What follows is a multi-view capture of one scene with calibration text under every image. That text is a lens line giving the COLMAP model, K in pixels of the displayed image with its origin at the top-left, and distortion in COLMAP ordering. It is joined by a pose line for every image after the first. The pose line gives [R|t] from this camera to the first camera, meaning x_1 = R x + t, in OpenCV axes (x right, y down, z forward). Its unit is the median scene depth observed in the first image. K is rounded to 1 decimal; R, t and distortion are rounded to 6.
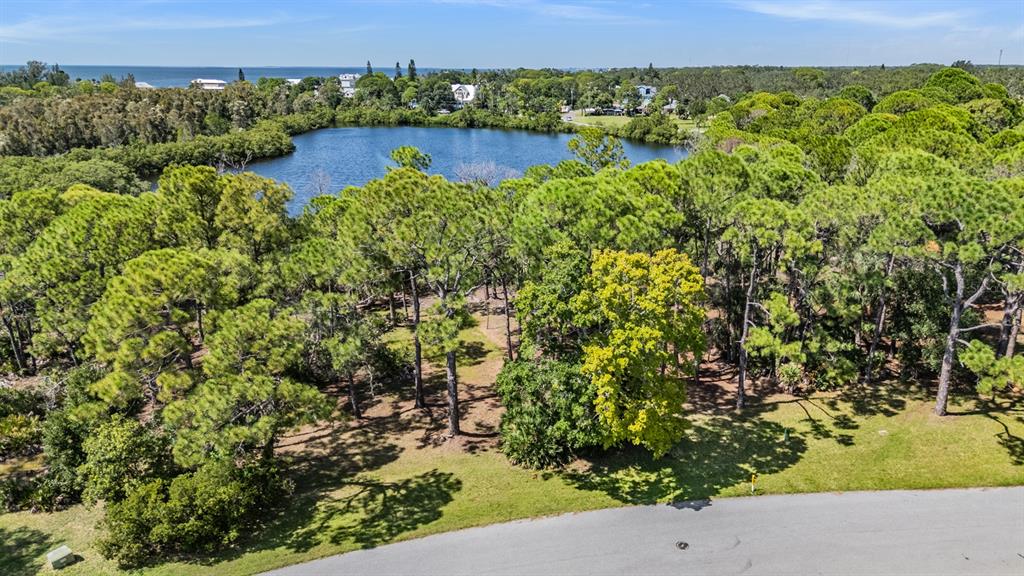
lens RADIAL K [[765.3, 0, 532.7], [0, 765.3, 285.1], [0, 0, 1]] dist [0.064150, -0.065387]
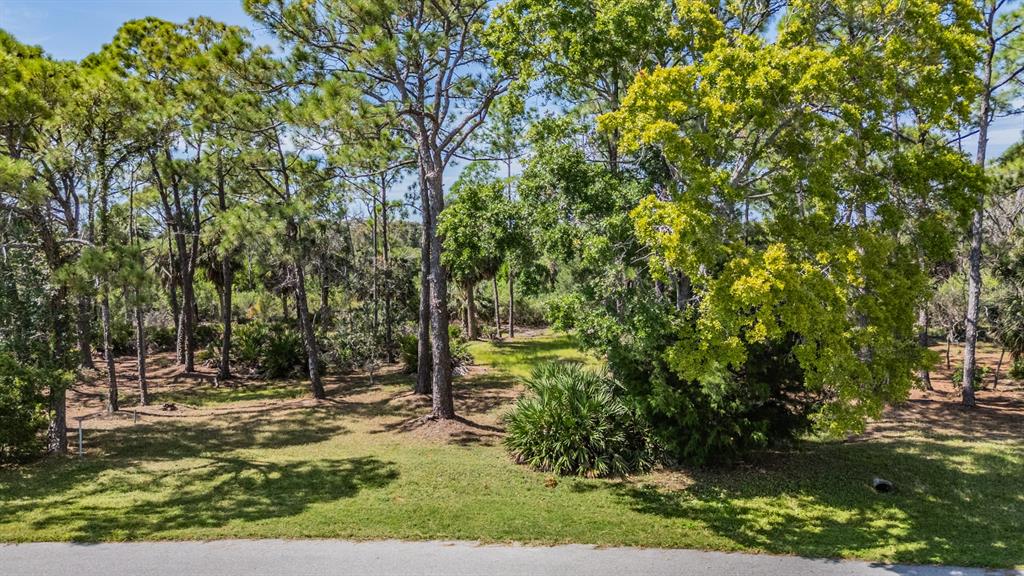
lens RADIAL K [[783.8, 0, 515.2], [0, 783.8, 287.1], [0, 0, 1]] dist [0.099666, -0.076855]
pose [[0.940417, 0.015159, -0.339685, 0.131838], [-0.088607, 0.975414, -0.201781, 0.218329], [0.328275, 0.219856, 0.918640, 0.510646]]
